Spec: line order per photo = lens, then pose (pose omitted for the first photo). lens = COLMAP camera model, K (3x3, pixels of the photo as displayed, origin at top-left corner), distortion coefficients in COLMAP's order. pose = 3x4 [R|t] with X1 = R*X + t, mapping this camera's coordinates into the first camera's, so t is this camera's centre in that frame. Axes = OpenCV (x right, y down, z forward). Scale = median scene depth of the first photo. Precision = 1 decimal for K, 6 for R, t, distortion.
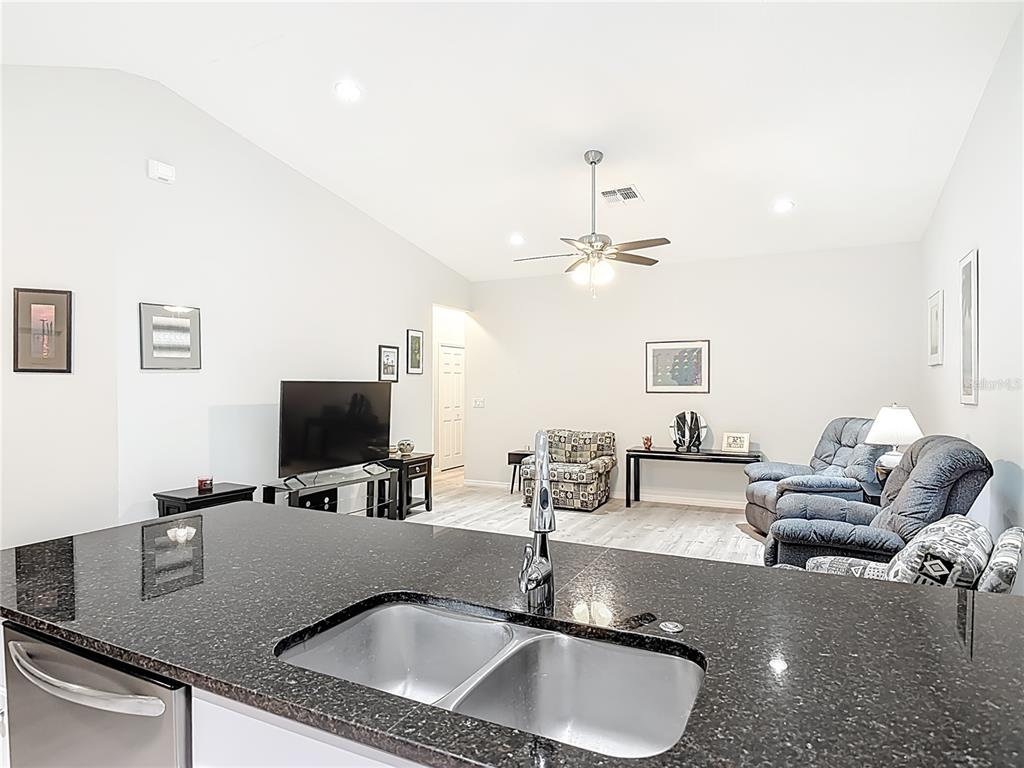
lens RADIAL K [[596.7, 0, 529.6], [0, 596.7, 387.4], [0, 0, 1]] dist [-0.014320, 0.000531]
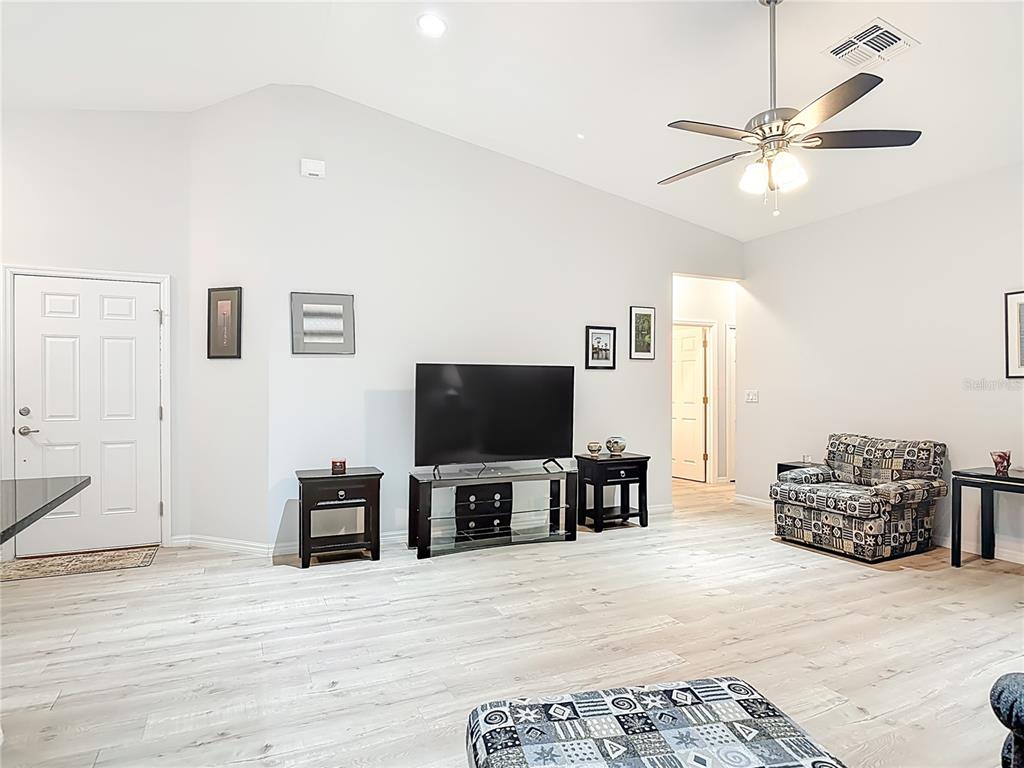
lens RADIAL K [[596.7, 0, 509.5], [0, 596.7, 387.6], [0, 0, 1]] dist [-0.014320, 0.000531]
pose [[0.771398, -0.003561, -0.636343, 0.208978], [0.000858, 0.999989, -0.004557, 0.022186], [0.636352, 0.002969, 0.771393, 0.257033]]
